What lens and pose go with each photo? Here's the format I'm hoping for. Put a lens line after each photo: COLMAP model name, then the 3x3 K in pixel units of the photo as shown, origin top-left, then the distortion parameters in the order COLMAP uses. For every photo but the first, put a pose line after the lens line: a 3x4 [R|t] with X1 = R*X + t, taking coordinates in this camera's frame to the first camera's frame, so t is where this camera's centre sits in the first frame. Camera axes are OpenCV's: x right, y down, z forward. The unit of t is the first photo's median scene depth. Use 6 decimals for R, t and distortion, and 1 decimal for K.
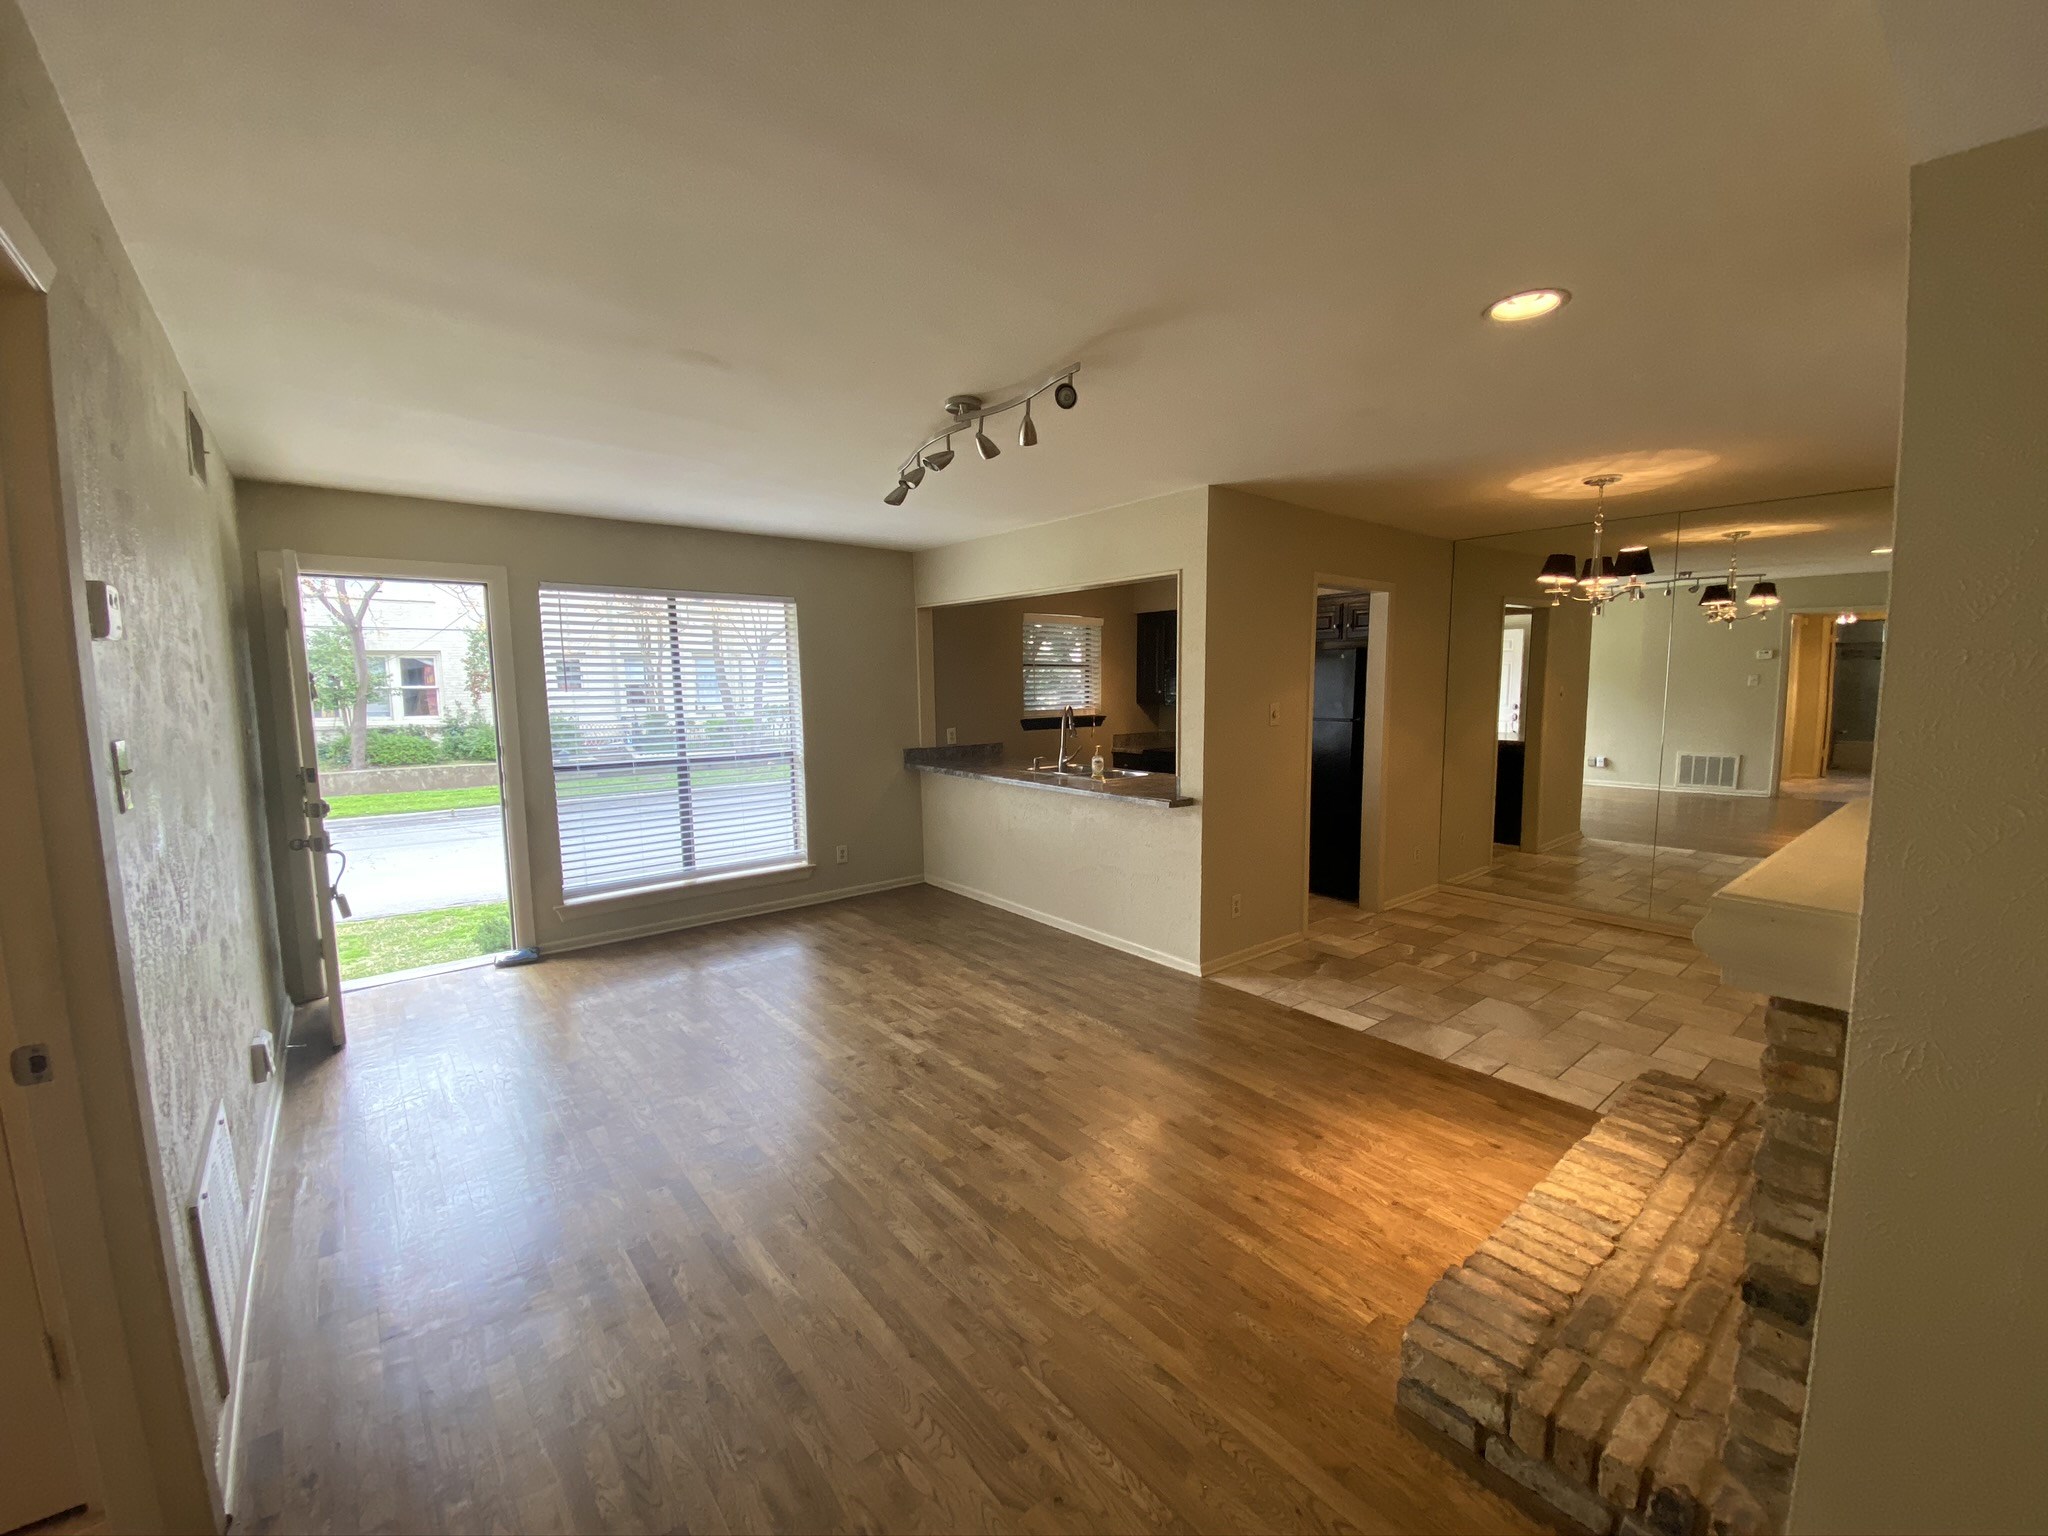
lens RADIAL K [[828.8, 0, 1020.8], [0, 828.8, 758.6], [0, 0, 1]] dist [-0.000279, -0.002668]
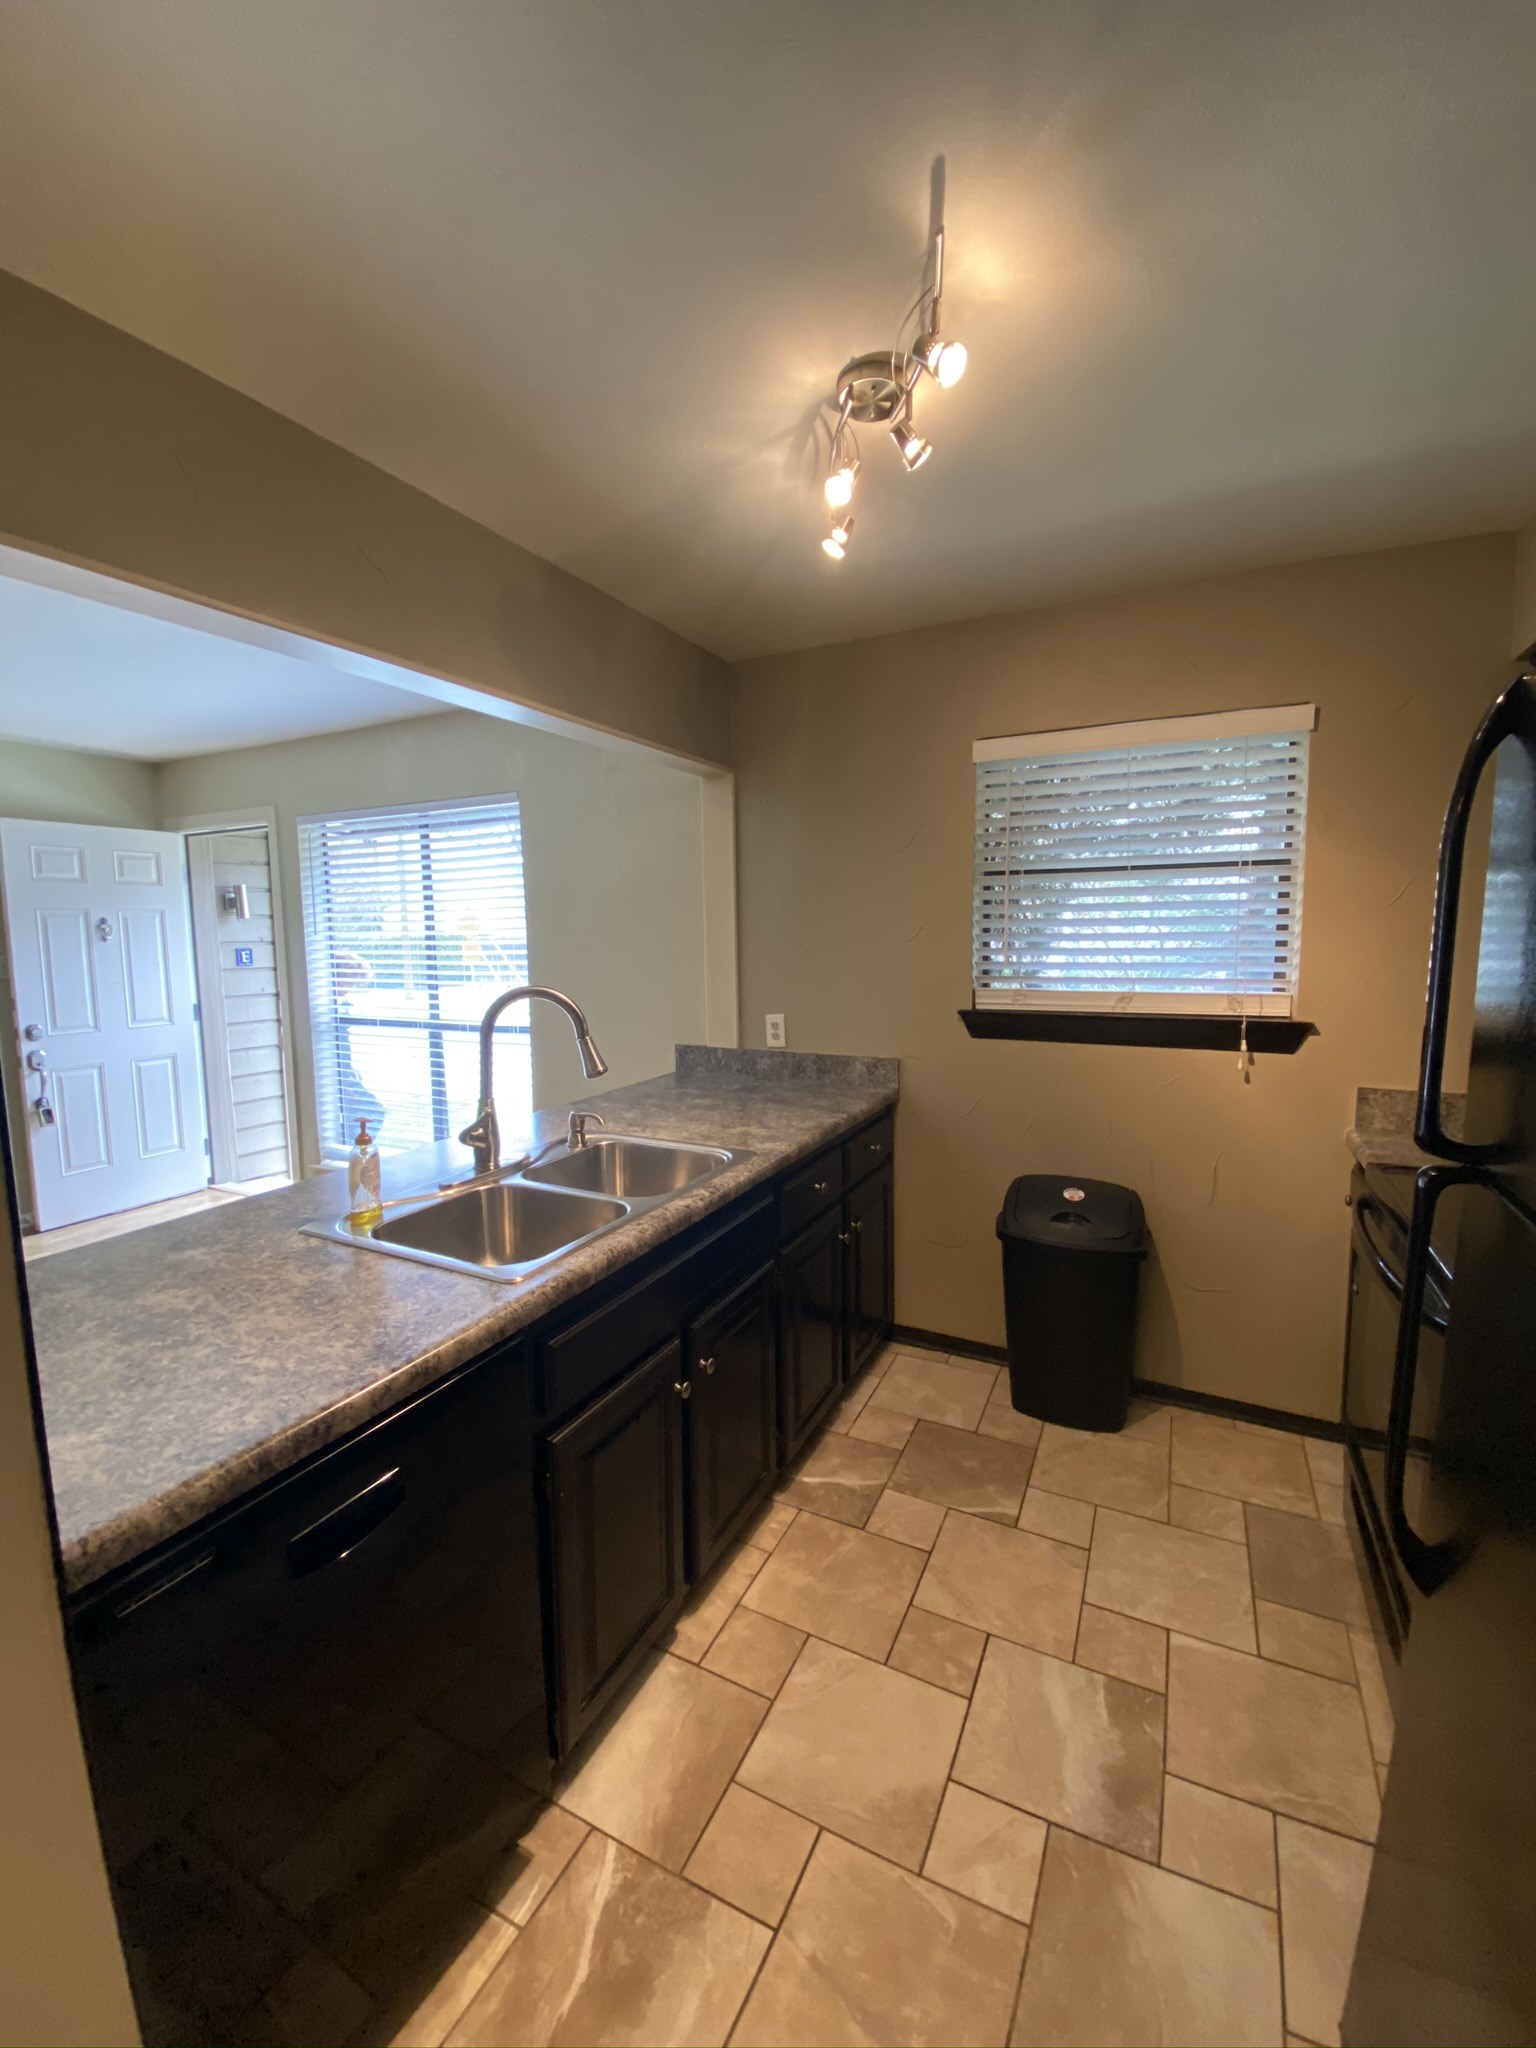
lens RADIAL K [[828.8, 0, 771.9], [0, 828.8, 1031.0], [0, 0, 1]] dist [-0.000279, -0.002668]
pose [[0.402119, 0.115007, -0.908335, 0.528843], [-0.078305, 0.992765, 0.091031, -0.106206], [0.912233, 0.034522, 0.408216, 1.194580]]
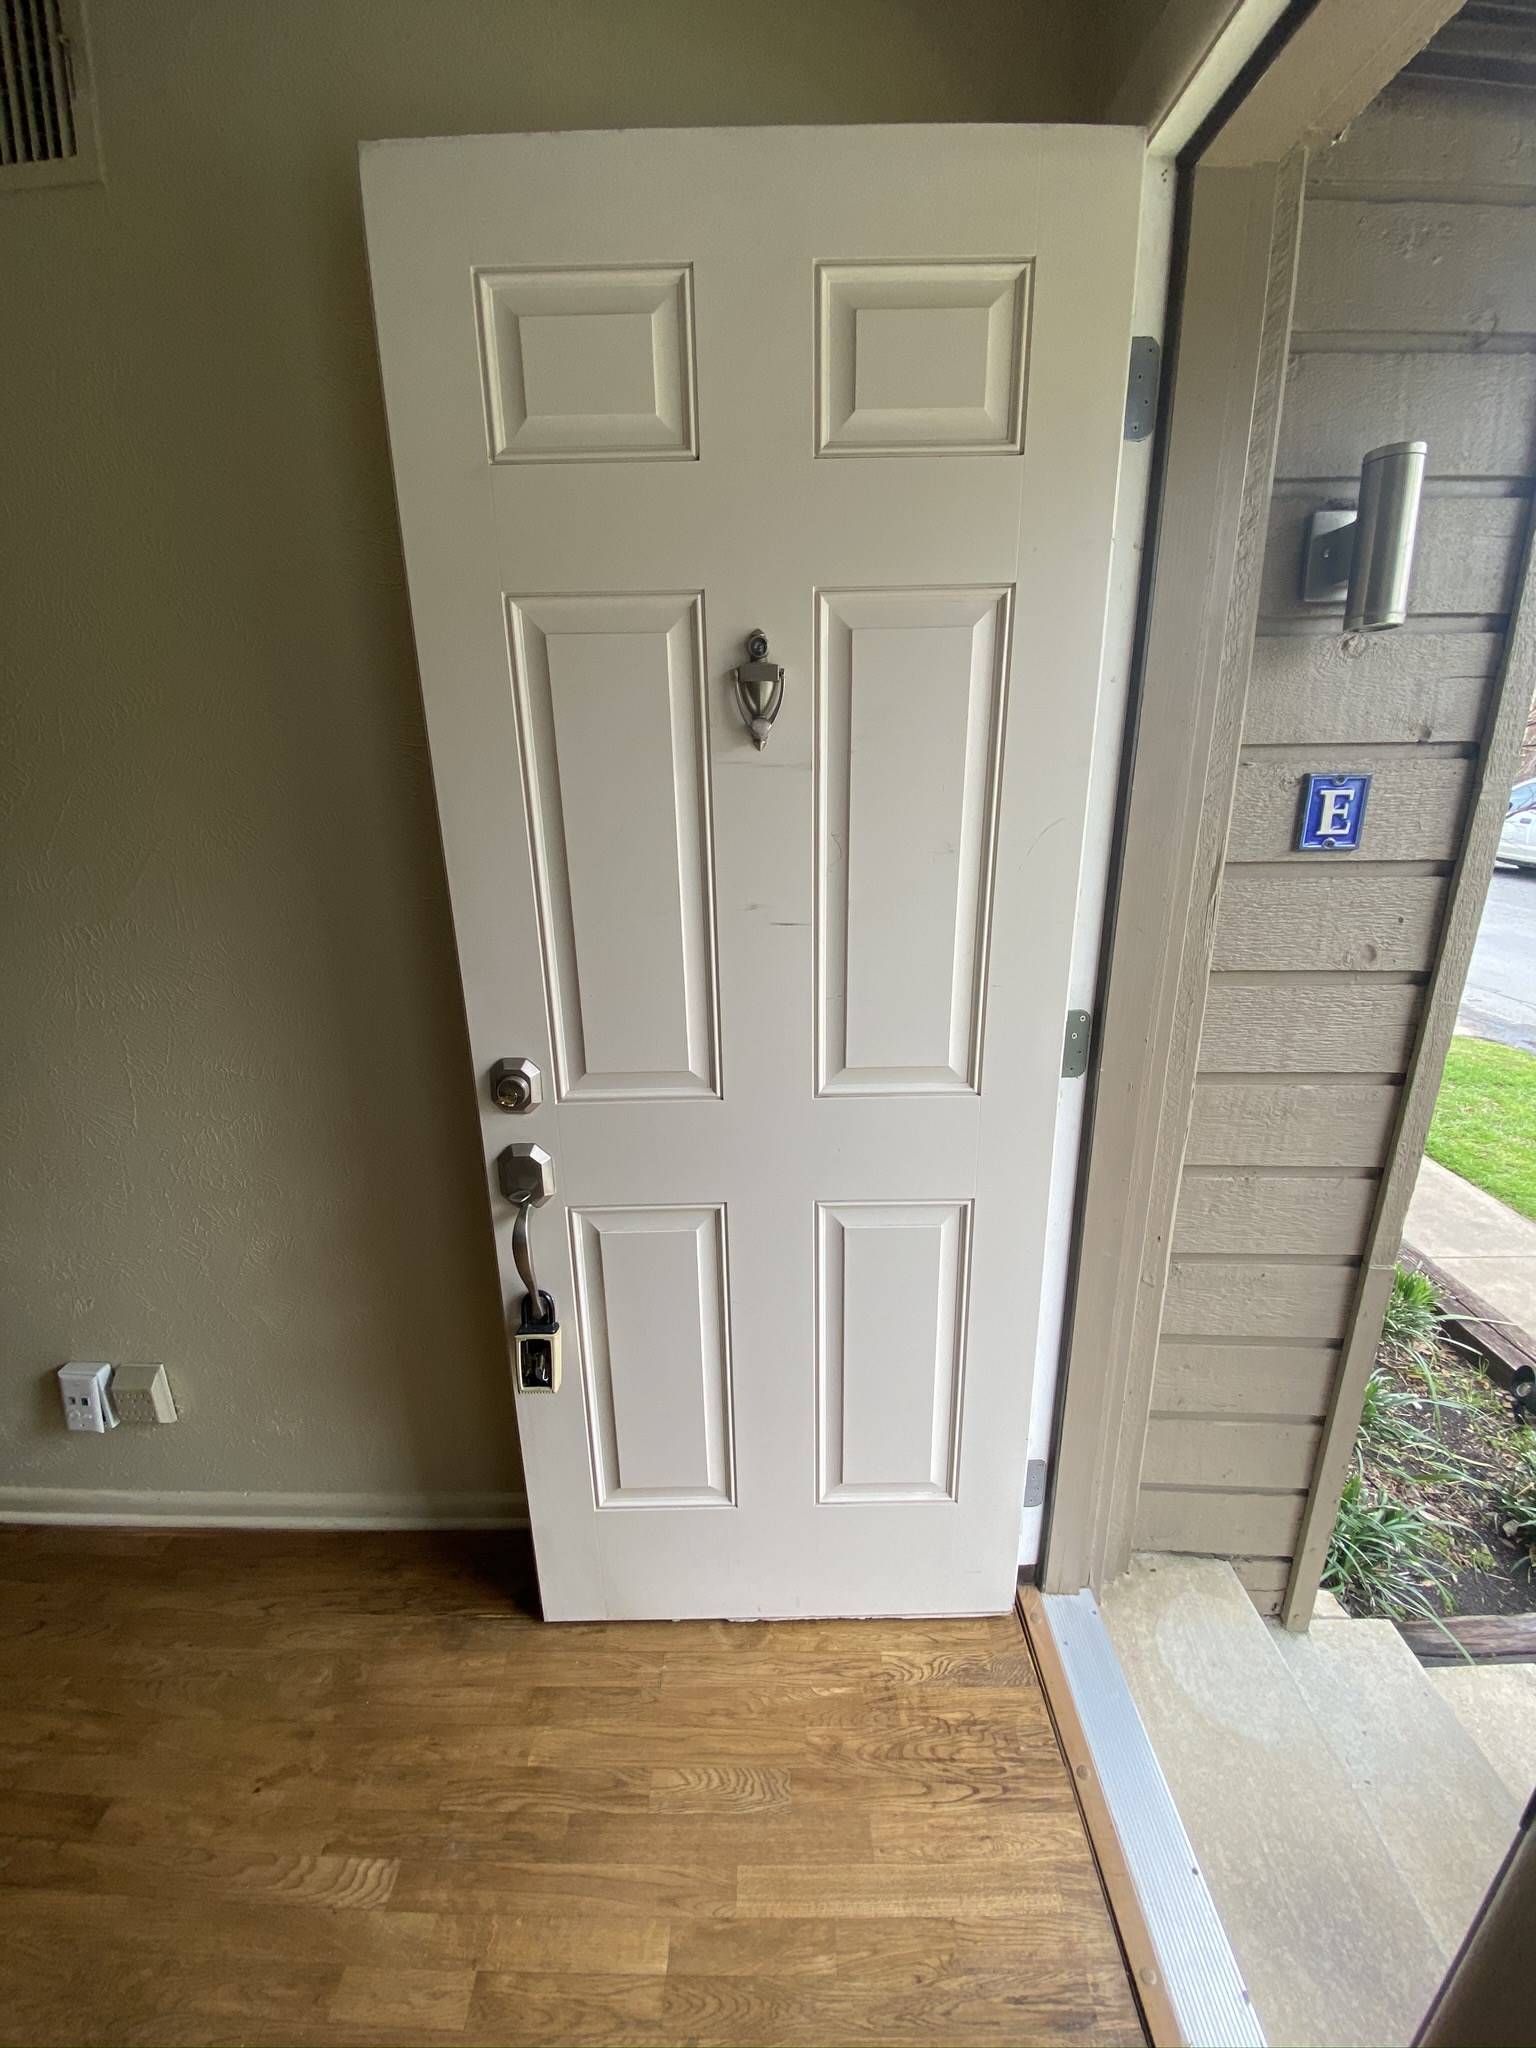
lens RADIAL K [[828.8, 0, 765.4], [0, 828.8, 1022.5], [0, 0, 1]] dist [-0.000279, -0.002668]
pose [[-0.650585, 0.239531, -0.720669, -0.547063], [-0.041838, 0.936210, 0.348941, -0.066442], [0.758280, 0.257167, -0.599063, 1.023306]]
